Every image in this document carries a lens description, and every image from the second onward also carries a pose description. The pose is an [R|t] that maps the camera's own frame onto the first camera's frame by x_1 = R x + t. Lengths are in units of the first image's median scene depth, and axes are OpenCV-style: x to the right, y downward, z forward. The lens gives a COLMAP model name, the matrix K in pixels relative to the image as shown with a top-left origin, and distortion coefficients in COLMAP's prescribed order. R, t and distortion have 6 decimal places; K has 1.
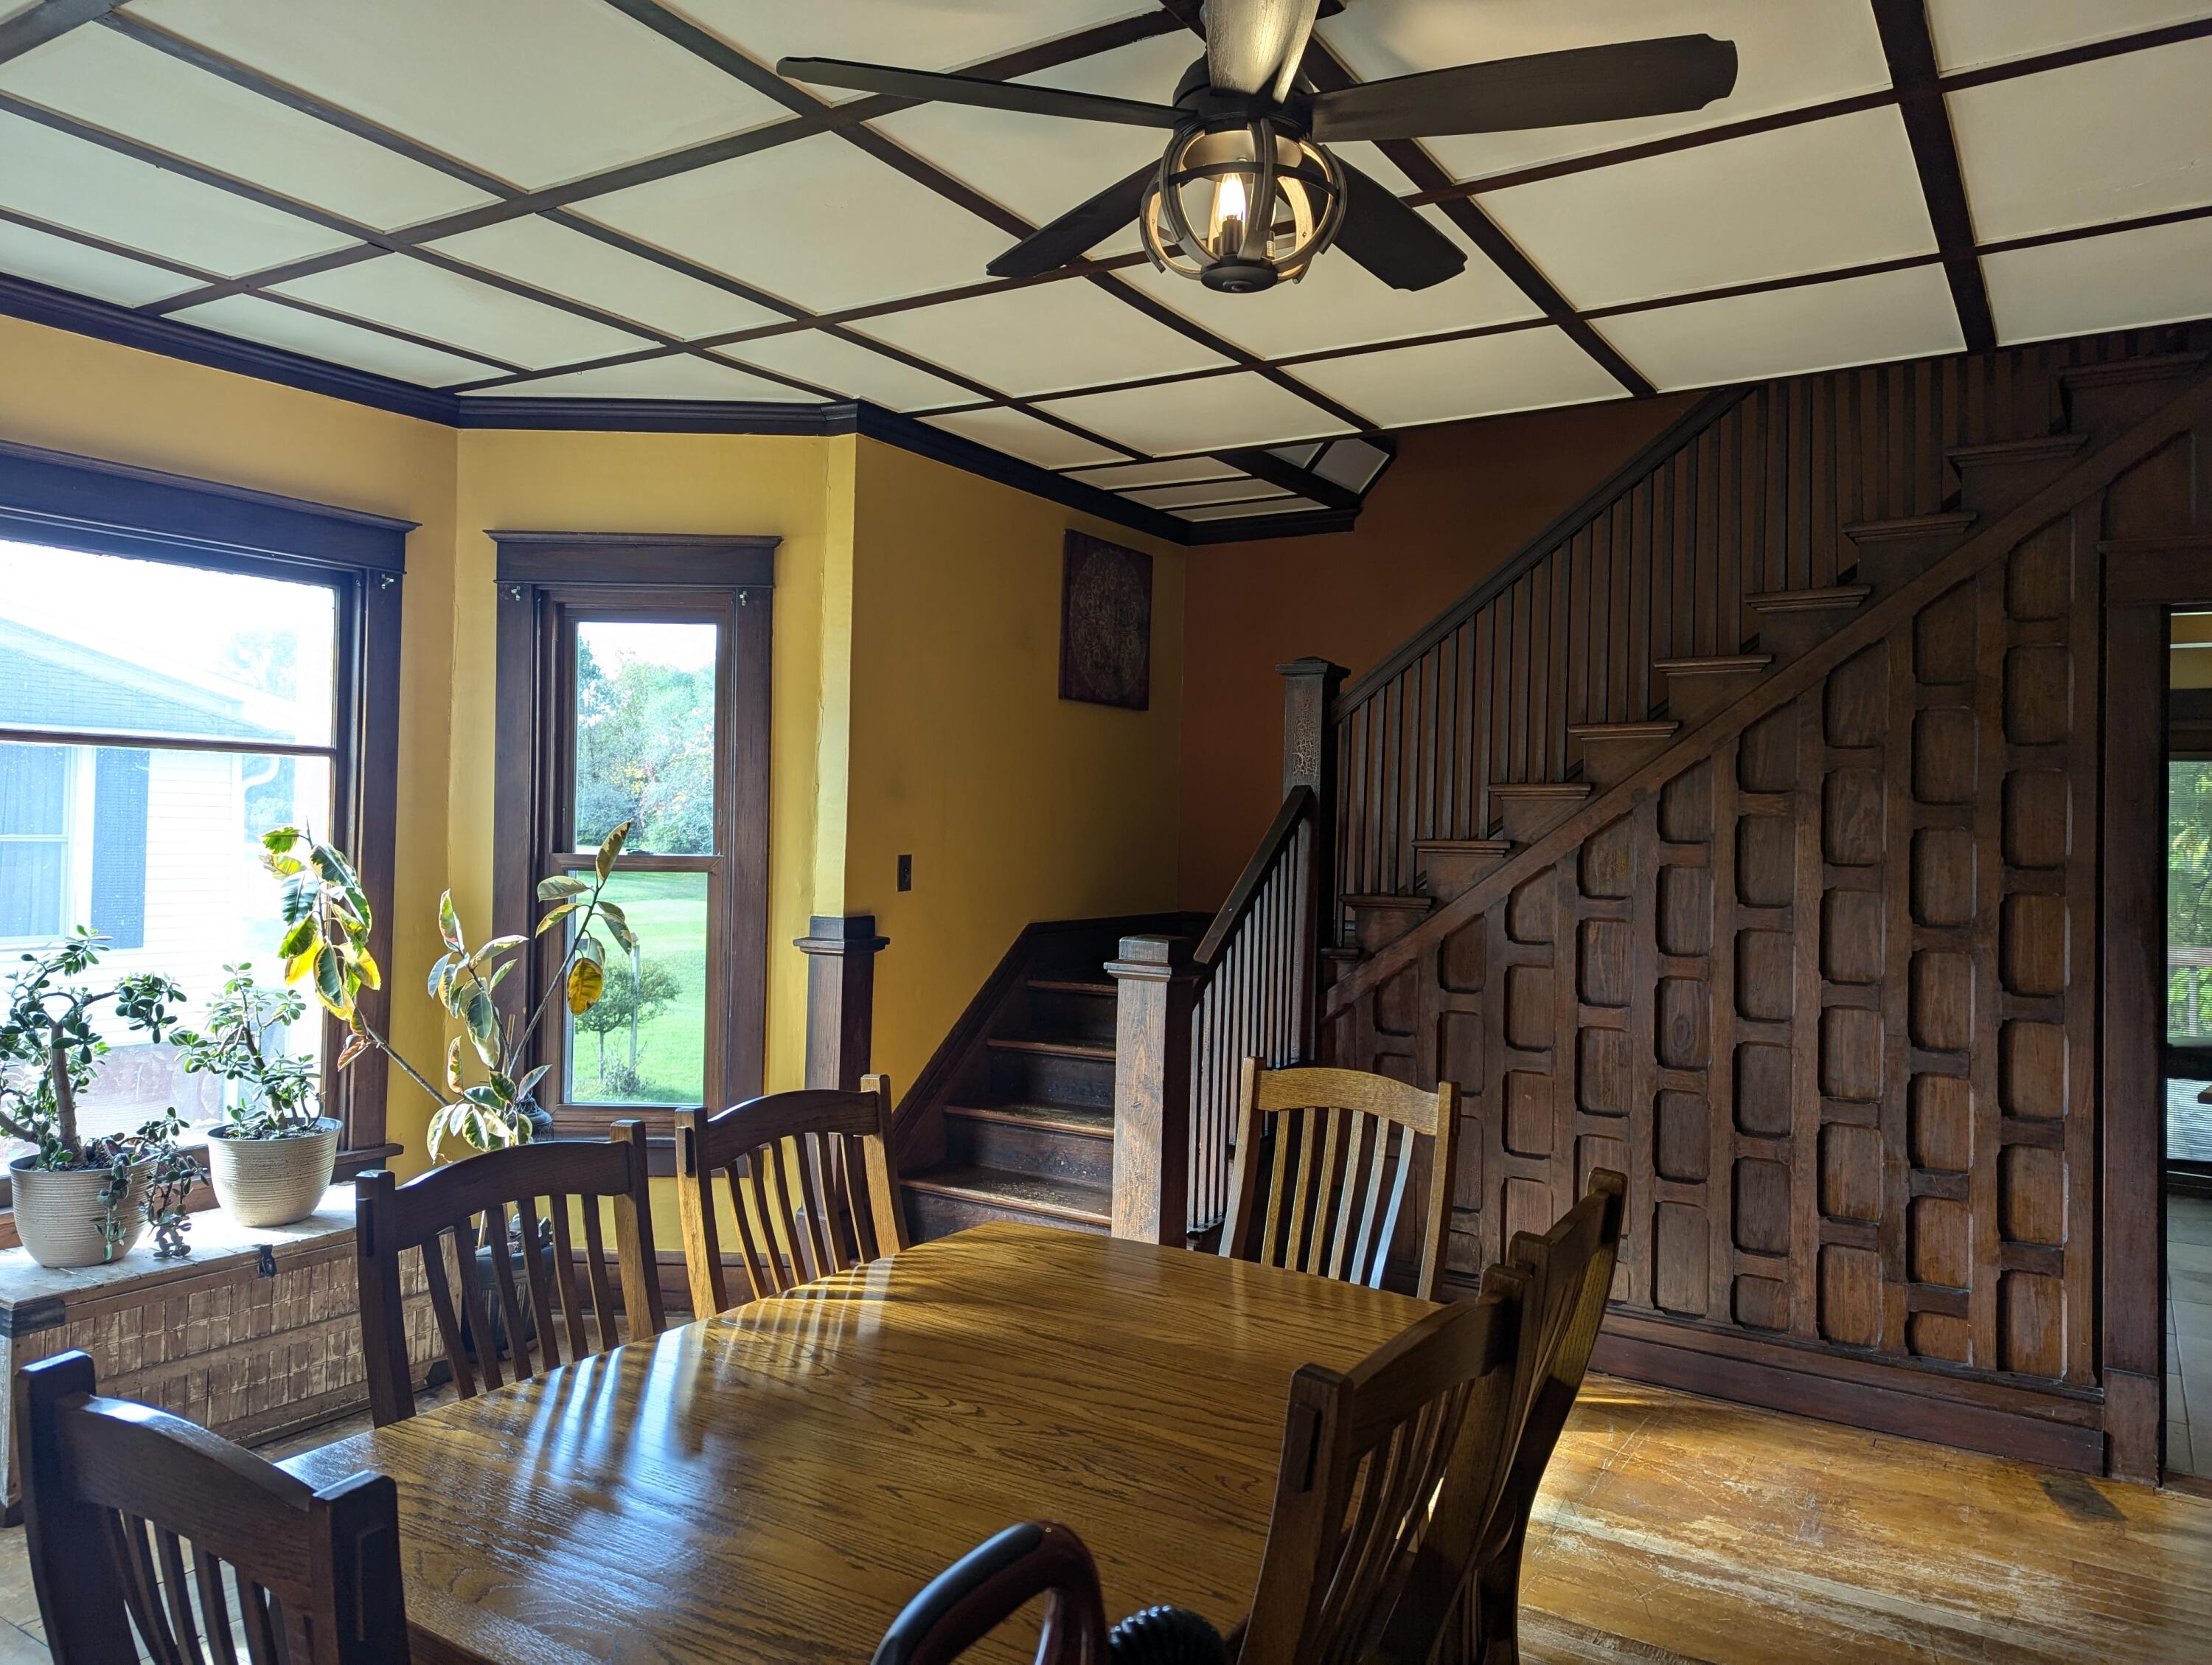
lens RADIAL K [[1546.8, 0, 1105.2], [0, 1546.8, 823.7], [0, 0, 1]] dist [0.060318, -0.039444]
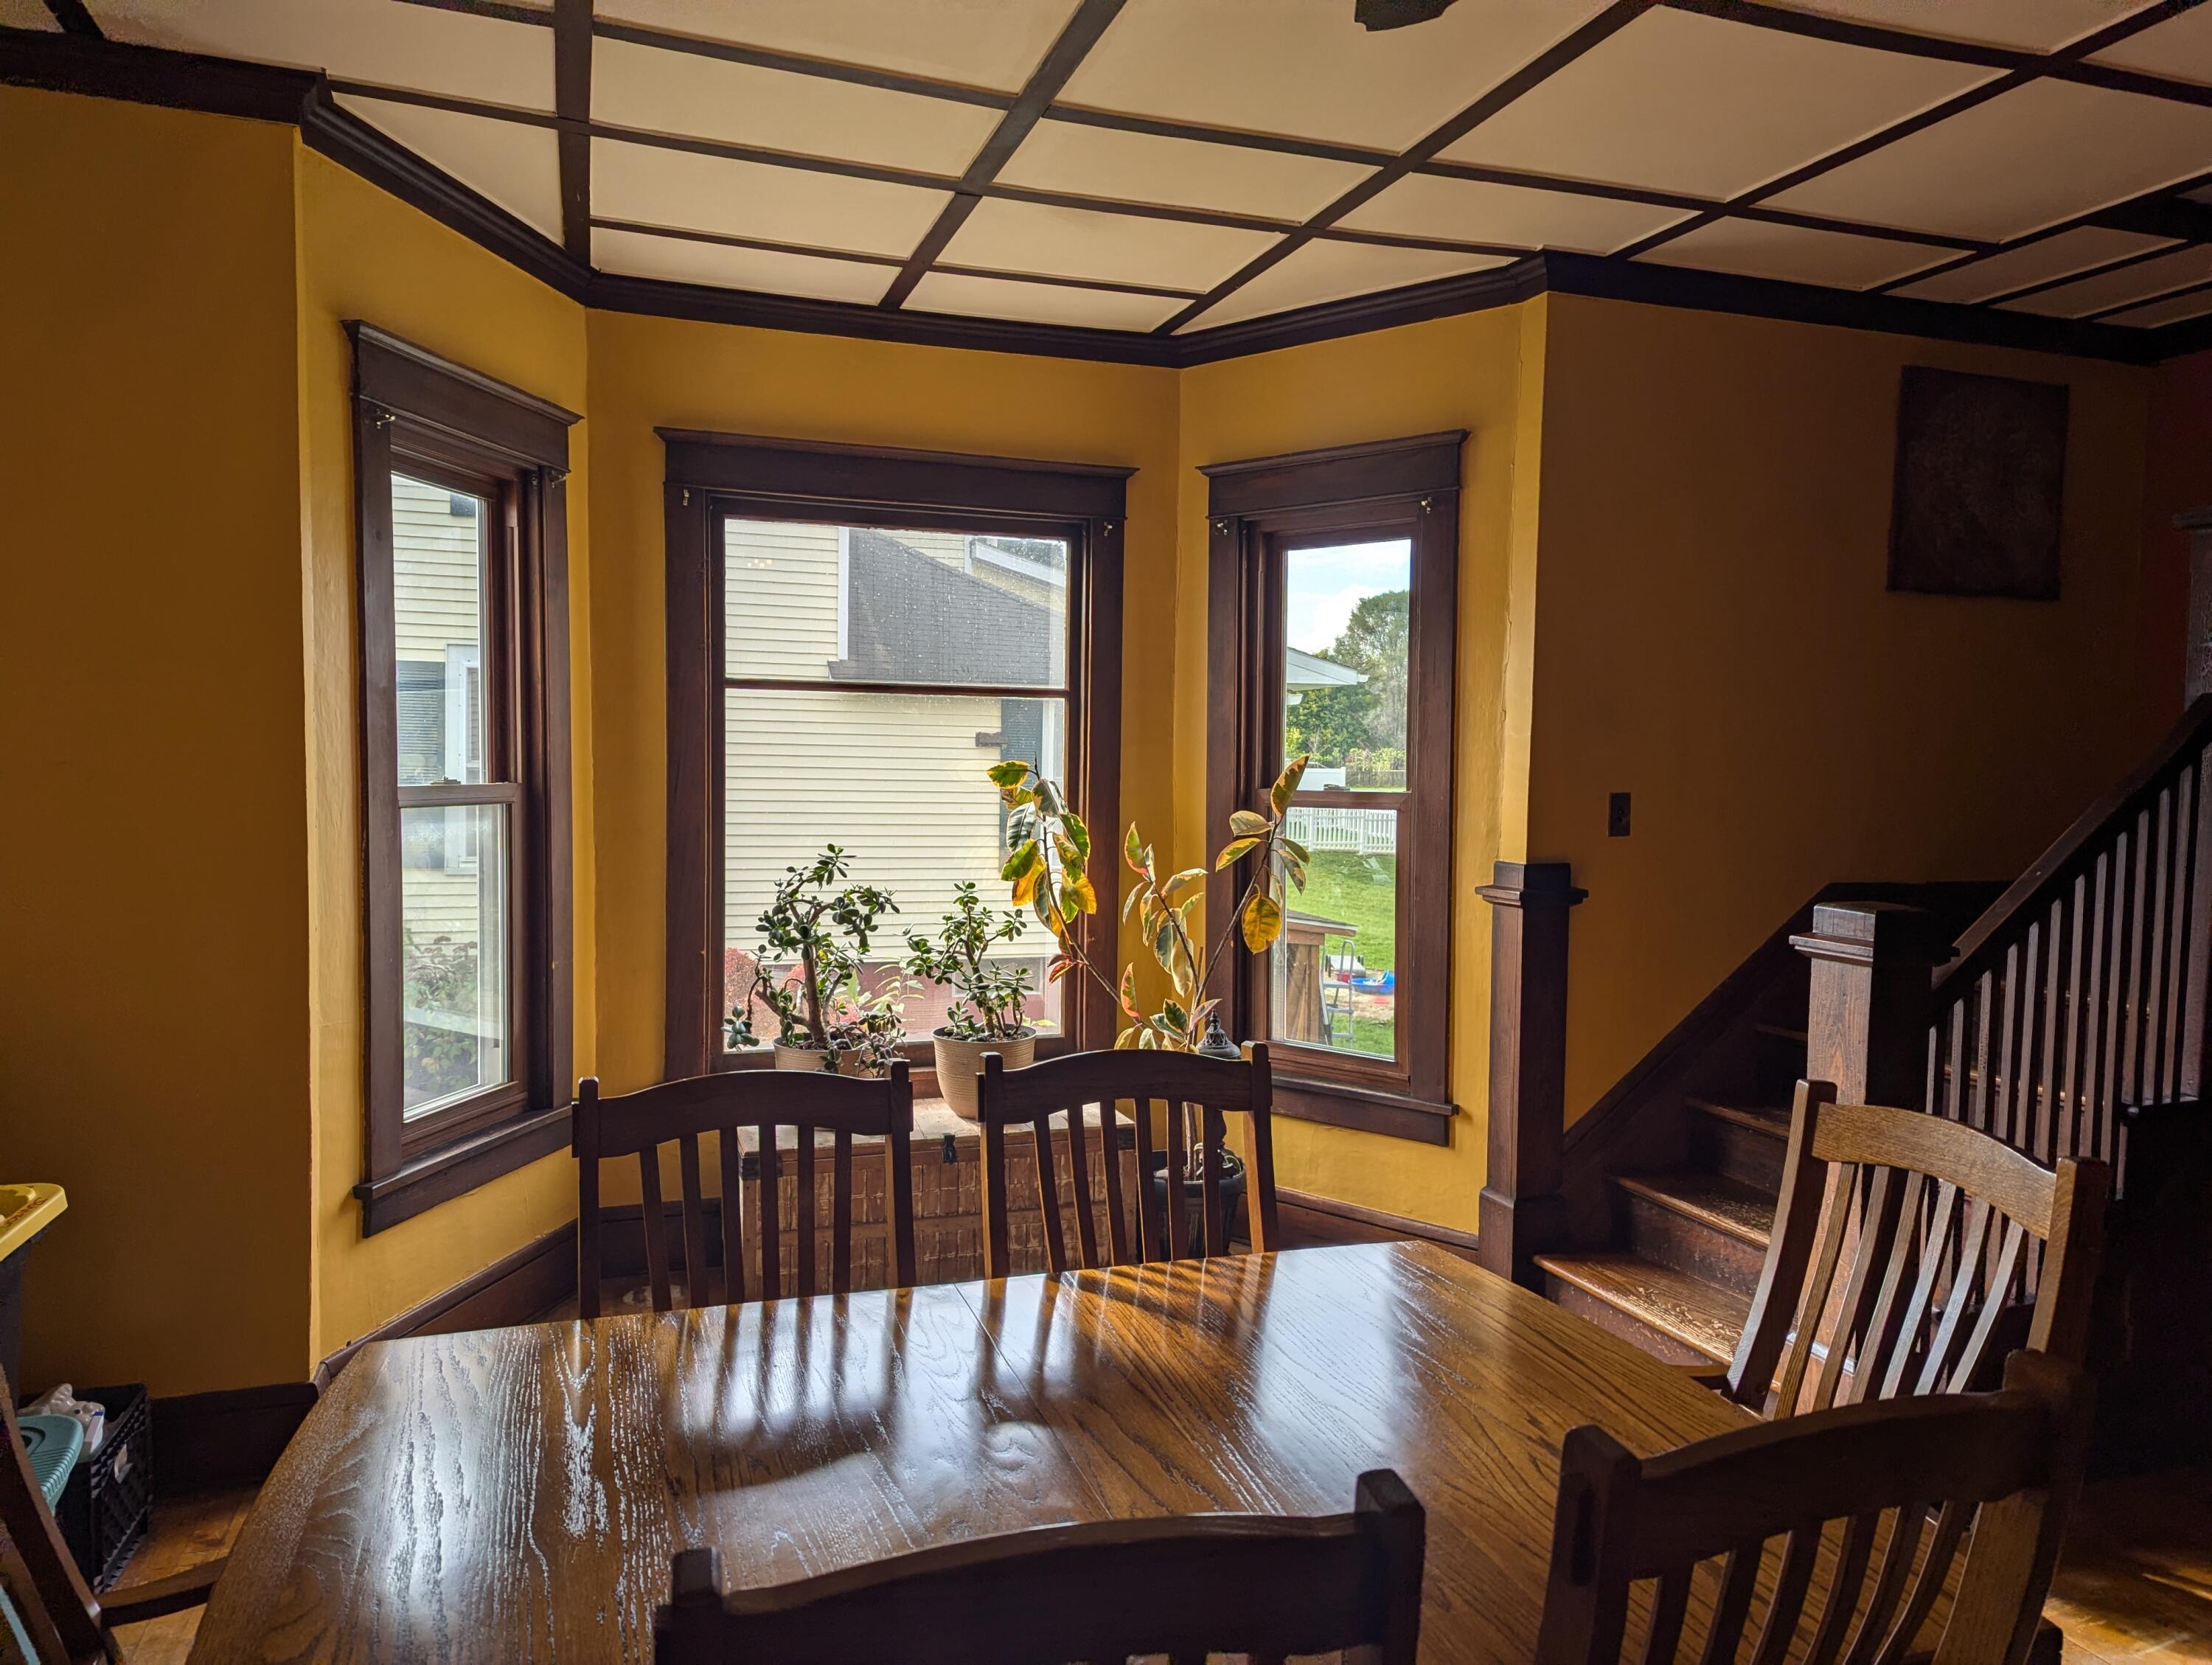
lens RADIAL K [[1546.8, 0, 1101.5], [0, 1546.8, 840.9], [0, 0, 1]] dist [0.060318, -0.039444]
pose [[0.779973, 0.026890, -0.625236, 0.193104], [0.001745, 0.998979, 0.045141, 0.008128], [0.625811, -0.036300, 0.779129, 0.179467]]
